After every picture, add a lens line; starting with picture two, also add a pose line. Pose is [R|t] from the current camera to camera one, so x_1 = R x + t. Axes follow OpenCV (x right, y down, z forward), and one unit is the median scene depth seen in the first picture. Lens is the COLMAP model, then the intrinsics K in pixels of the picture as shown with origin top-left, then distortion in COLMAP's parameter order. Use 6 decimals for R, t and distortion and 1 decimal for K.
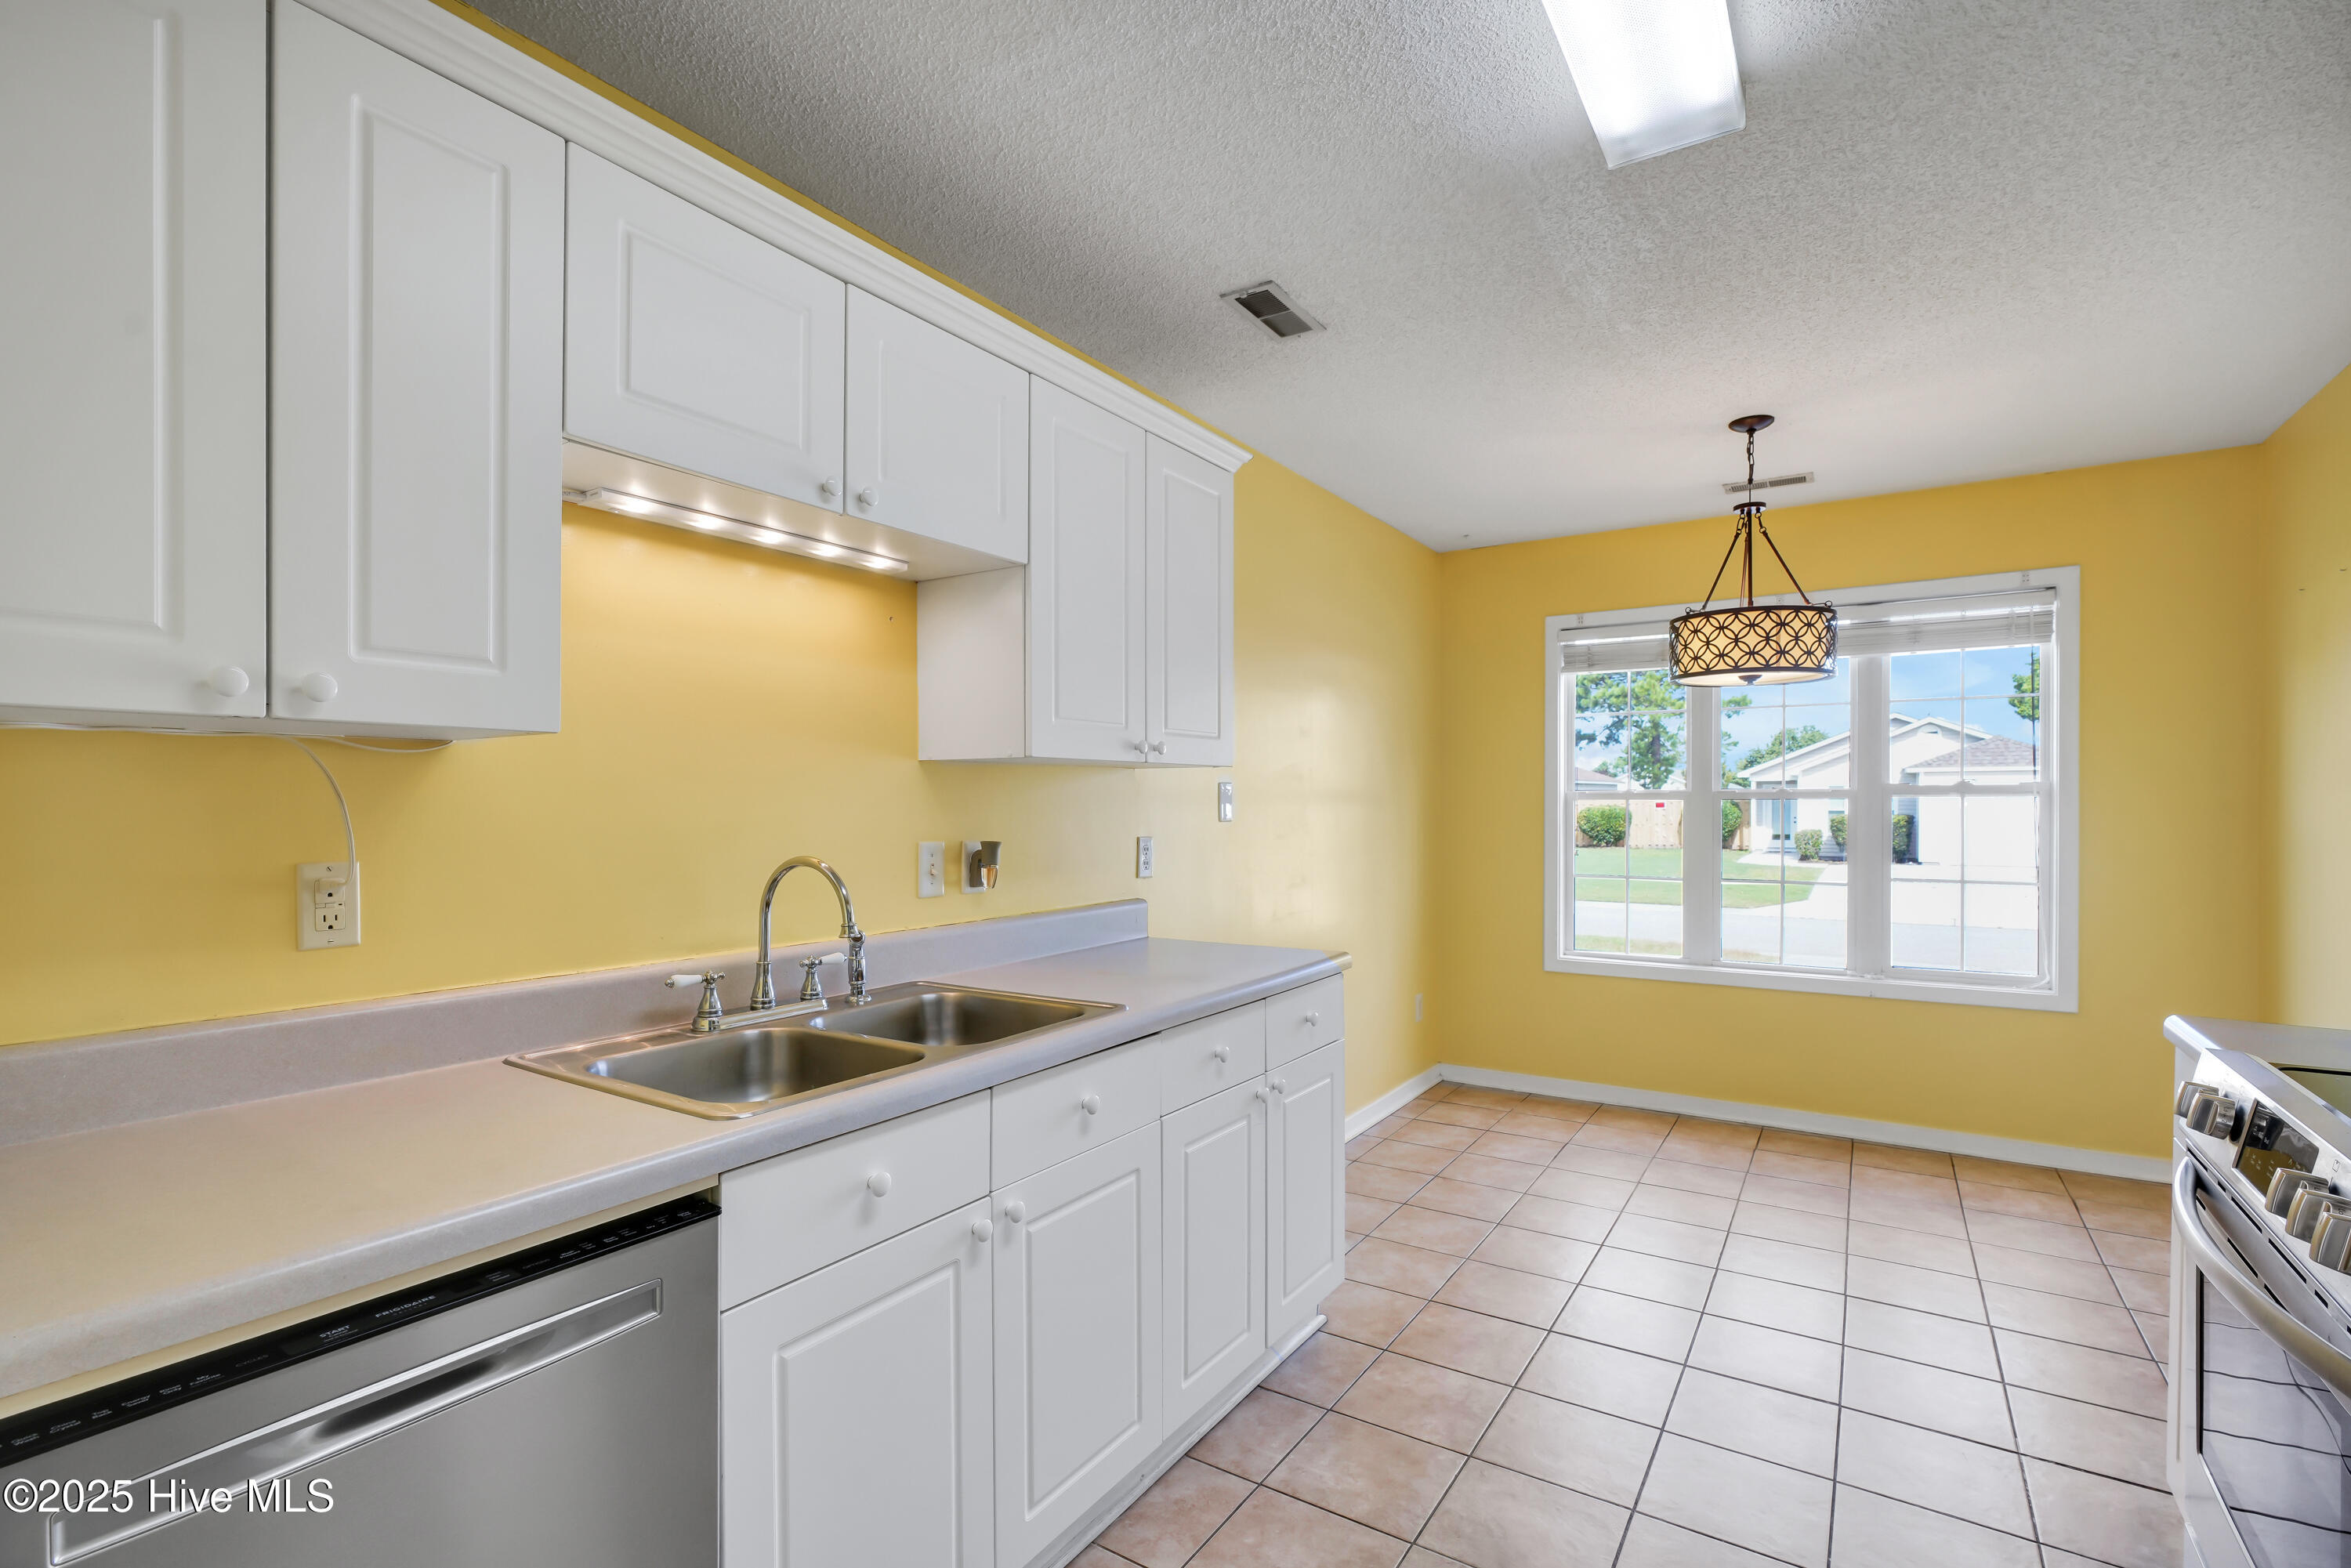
lens RADIAL K [[1061.2, 0, 1181.7], [0, 1061.2, 816.0], [0, 0, 1]] dist [-0.008522, 0.001148]
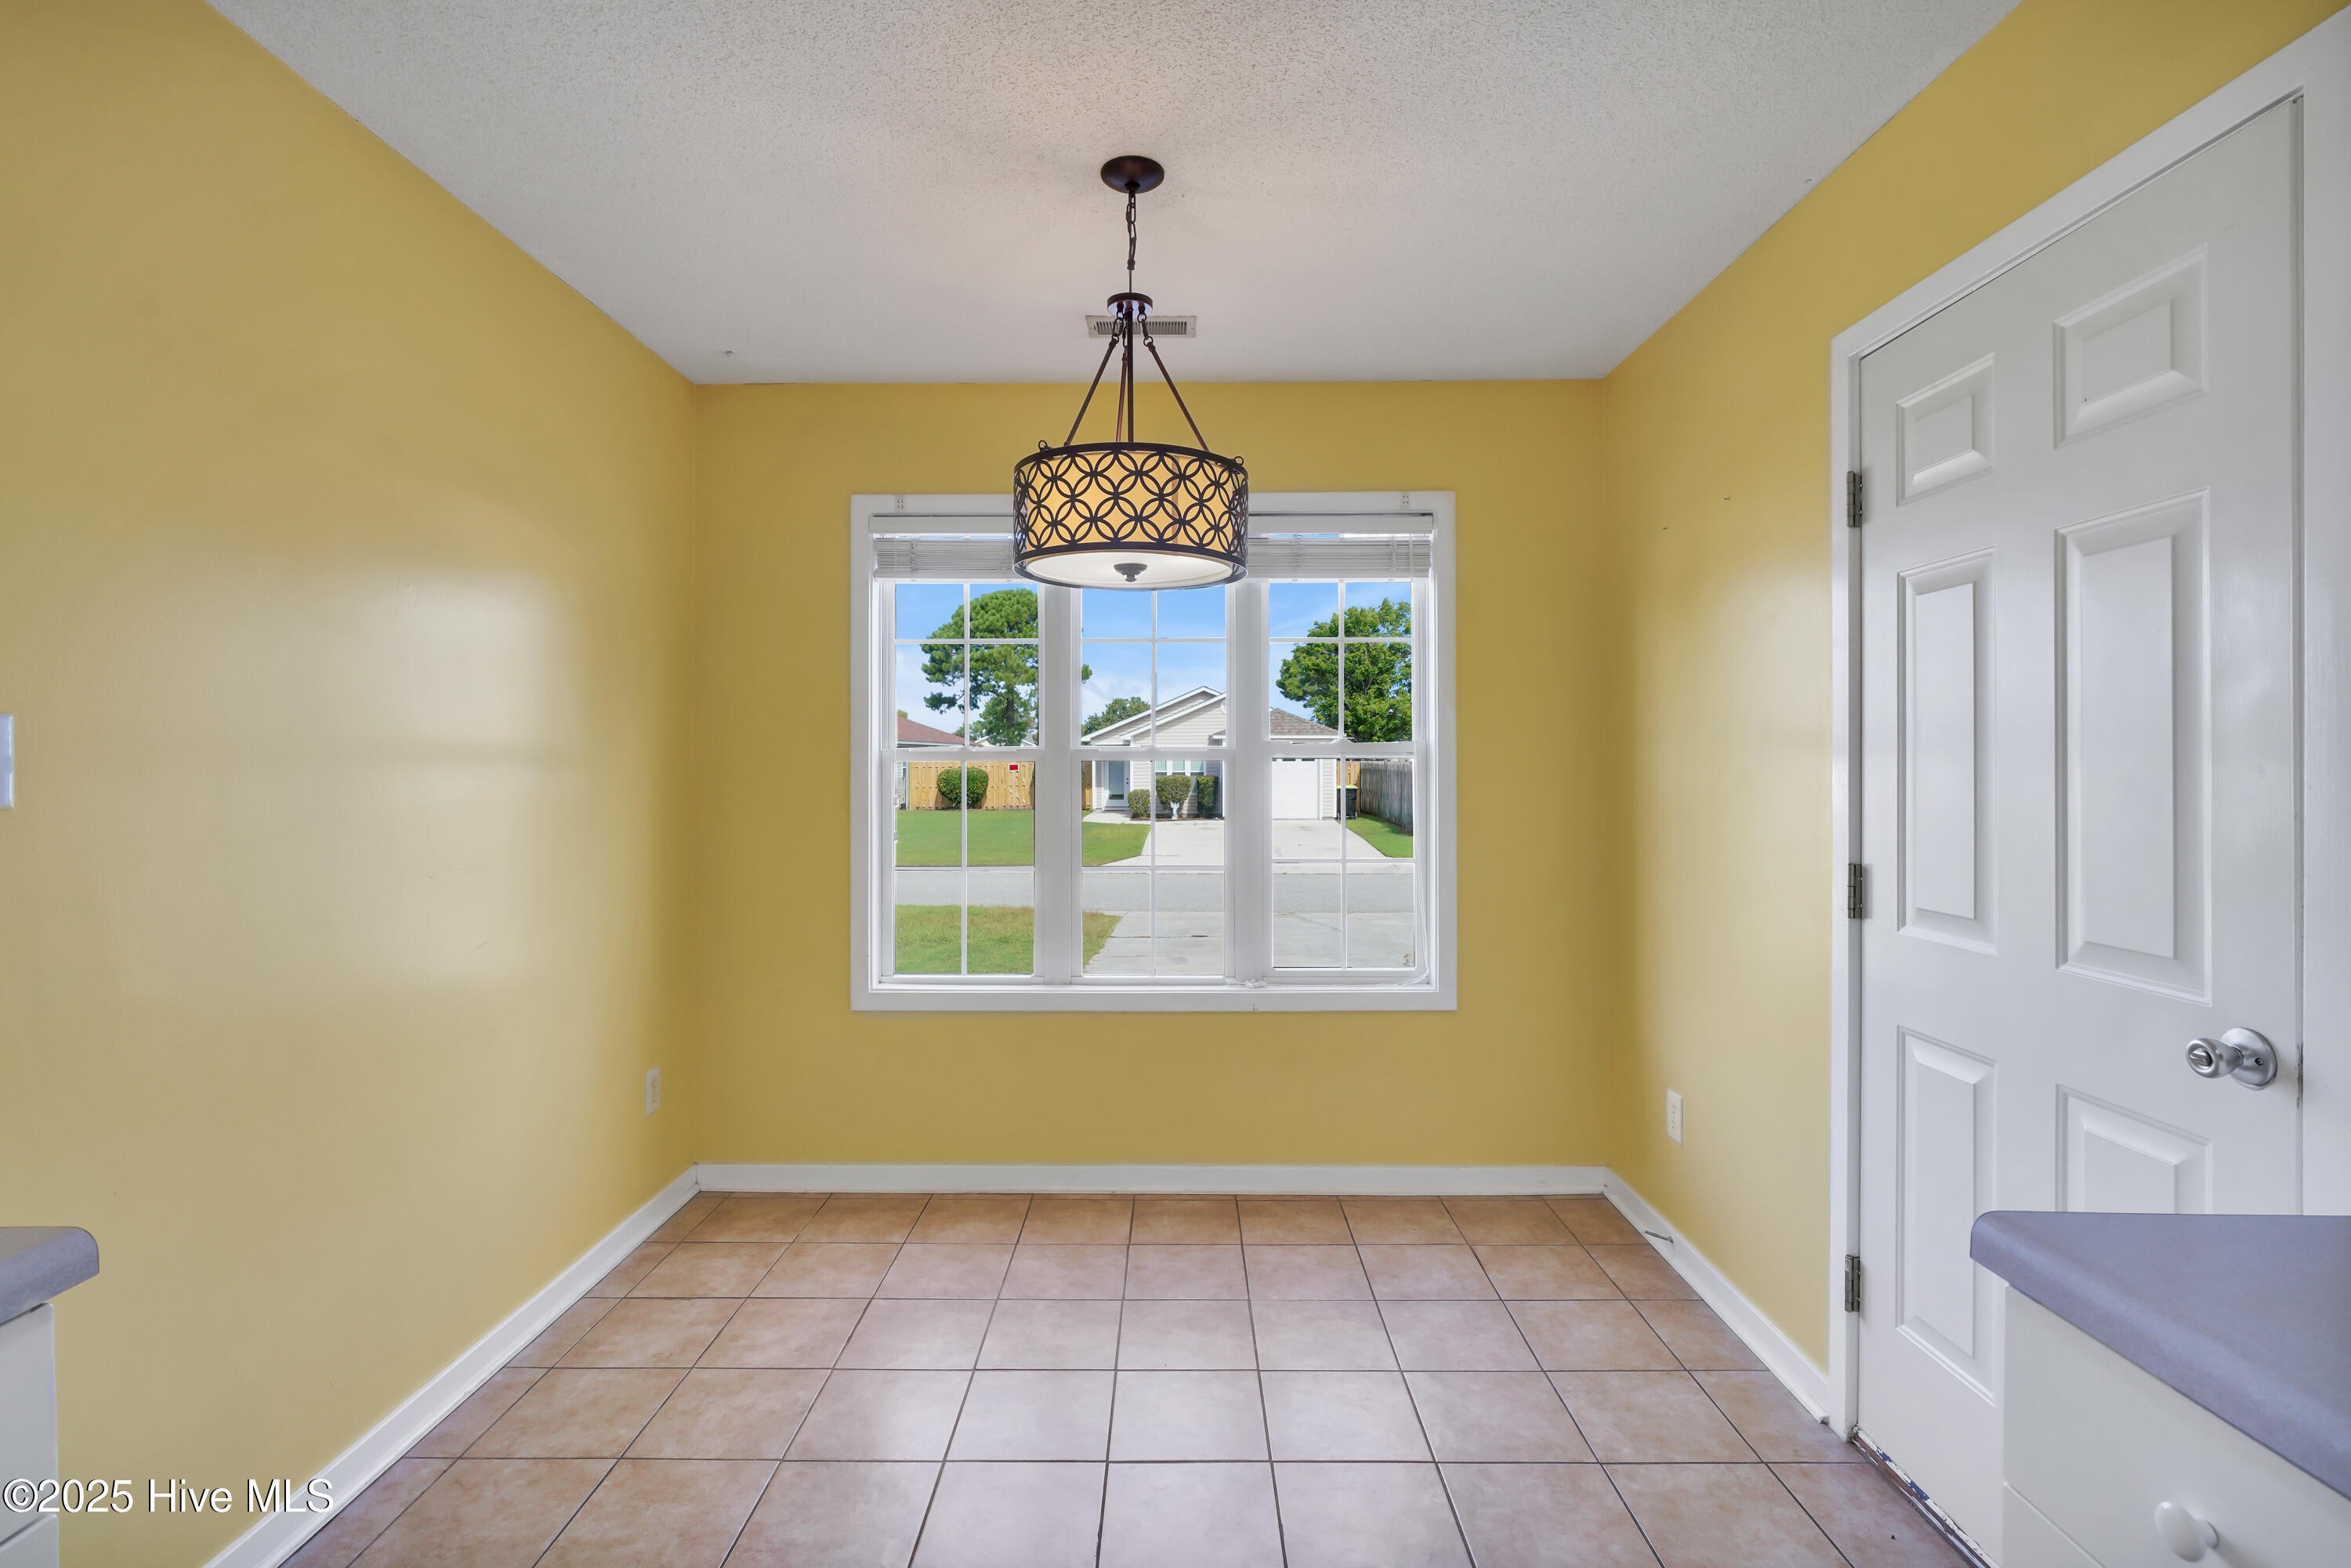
lens RADIAL K [[1073.6, 0, 1170.6], [0, 1073.6, 757.3], [0, 0, 1]] dist [-0.013918, 0.001140]
pose [[0.842576, 0.004834, 0.538555, 0.217624], [0.005788, 0.999821, -0.018029, -0.005435], [-0.538546, 0.018308, 0.842397, 0.462246]]
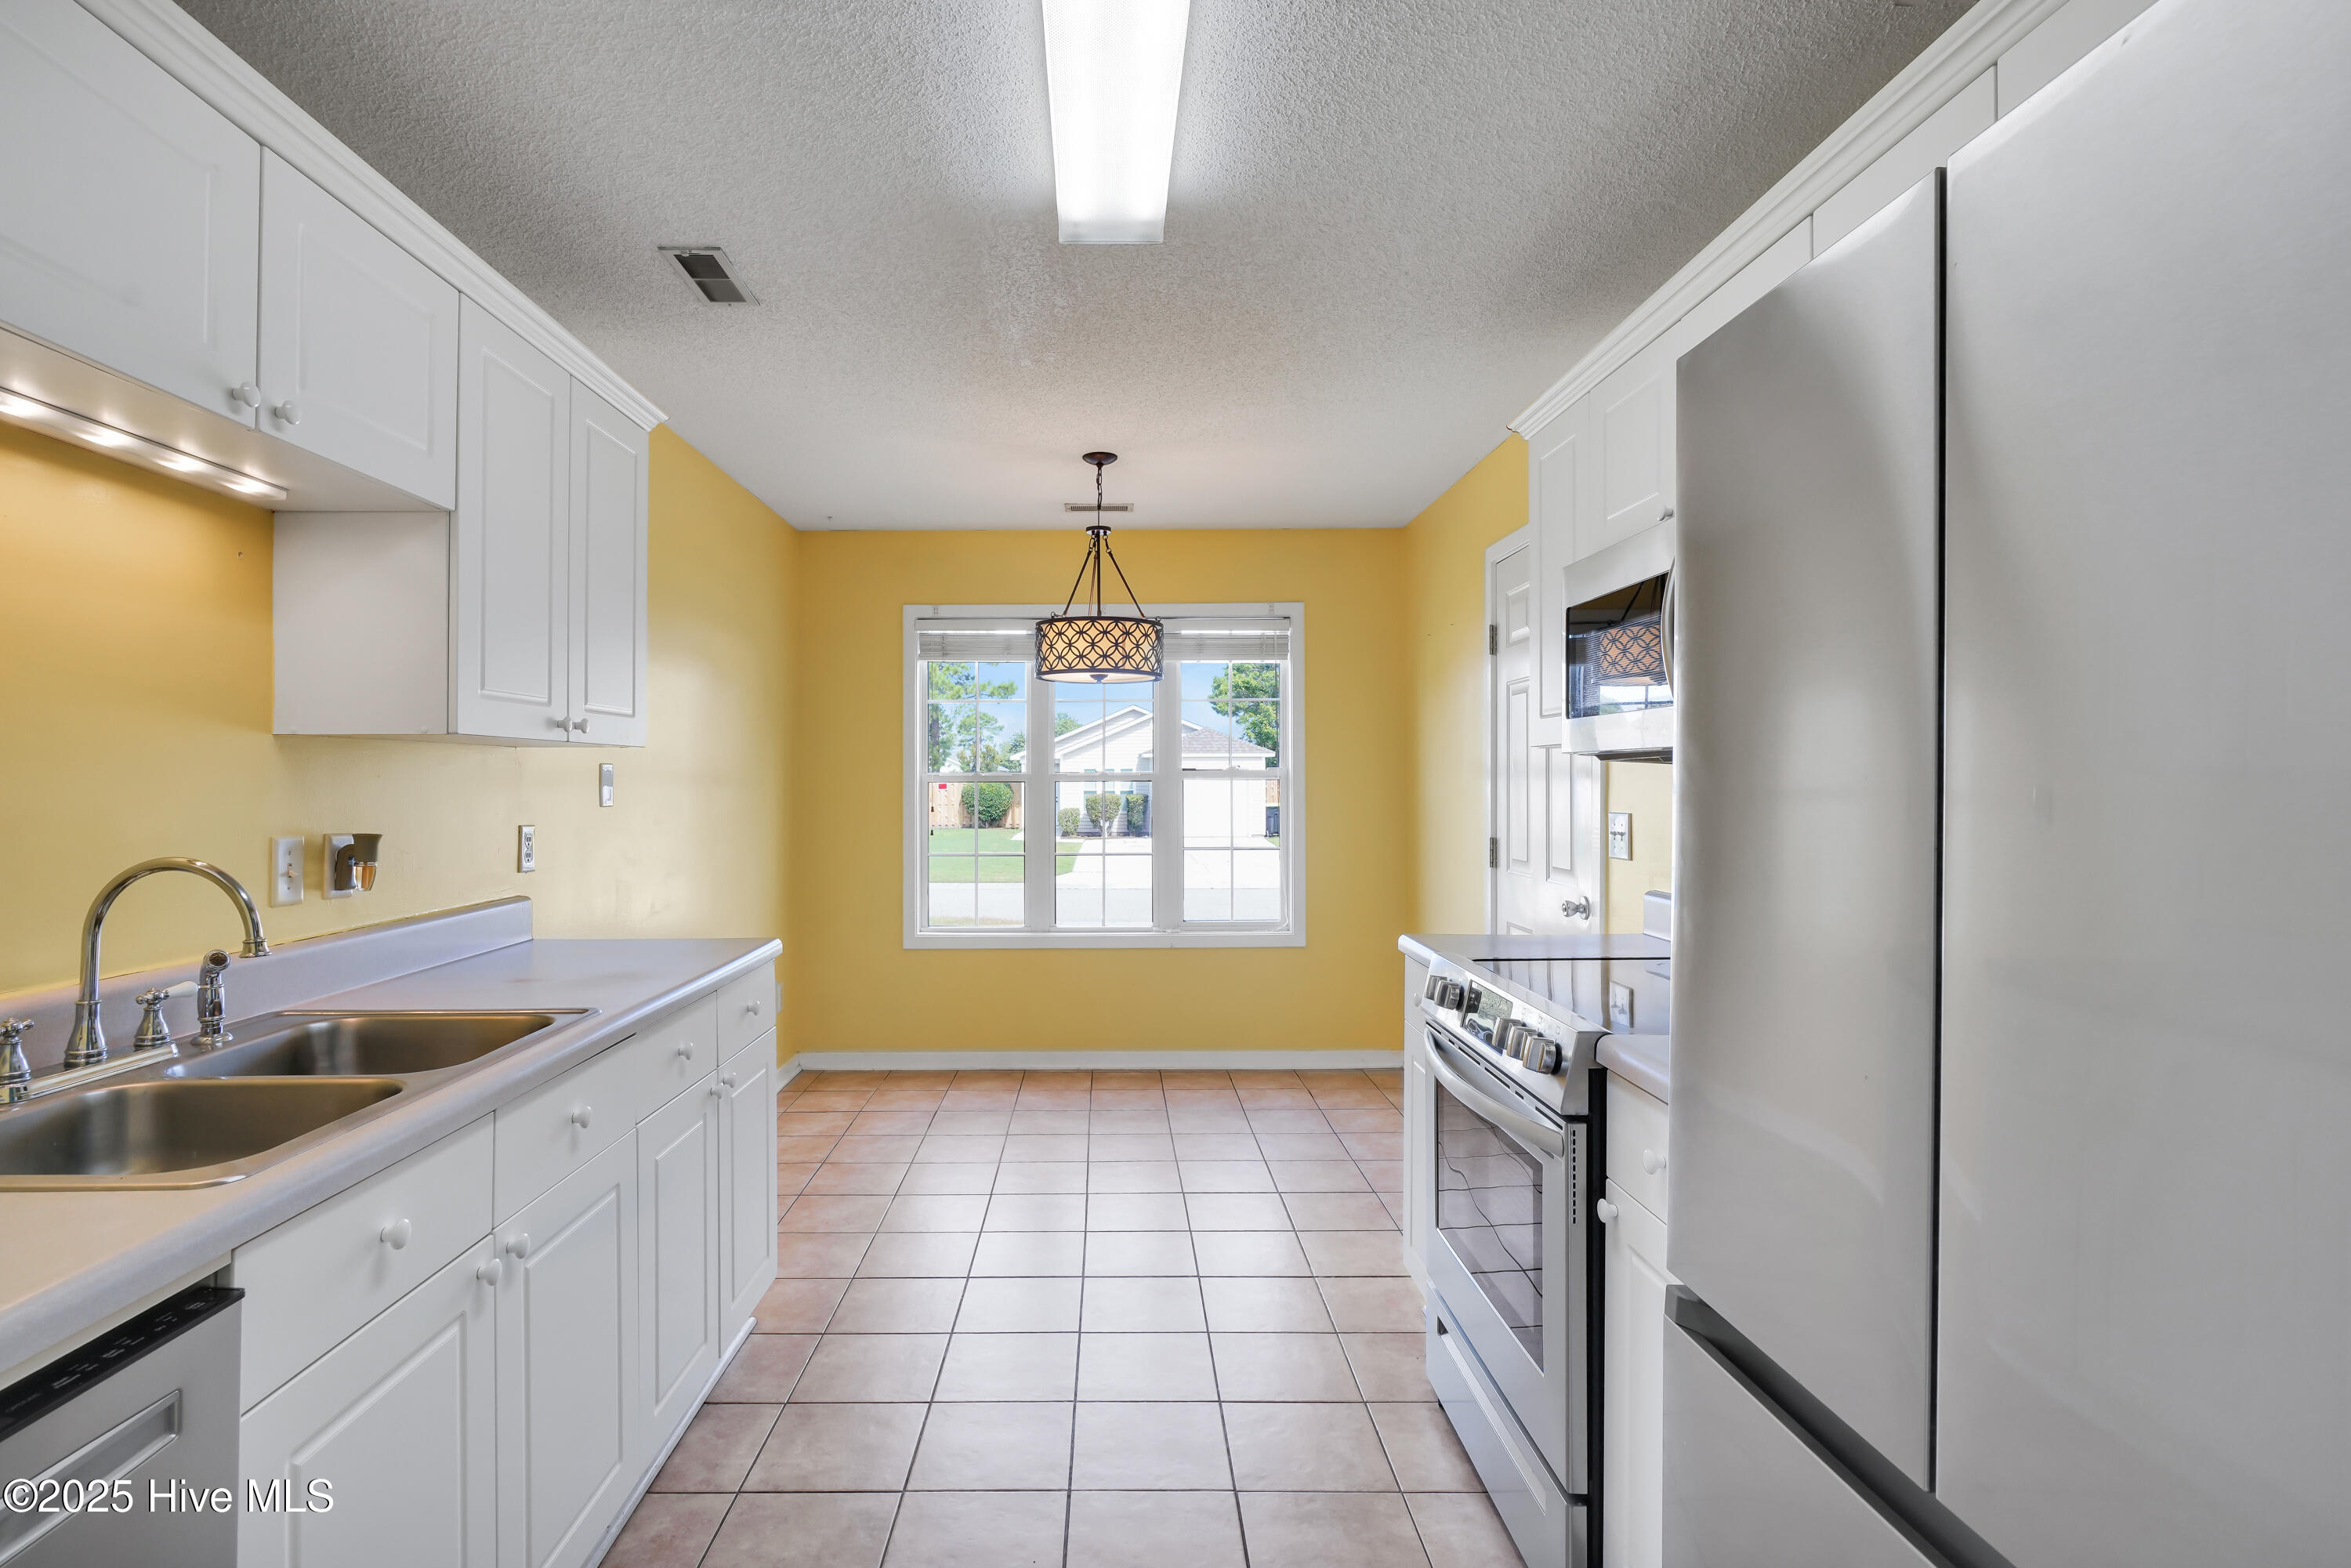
lens RADIAL K [[1124.3, 0, 1101.4], [0, 1124.3, 779.6], [0, 0, 1]] dist [-0.001245, 0.000783]
pose [[0.841046, 0.000760, 0.540962, -0.129520], [0.008209, 0.999866, -0.014166, -0.000861], [-0.540901, 0.016355, 0.840928, -0.033492]]
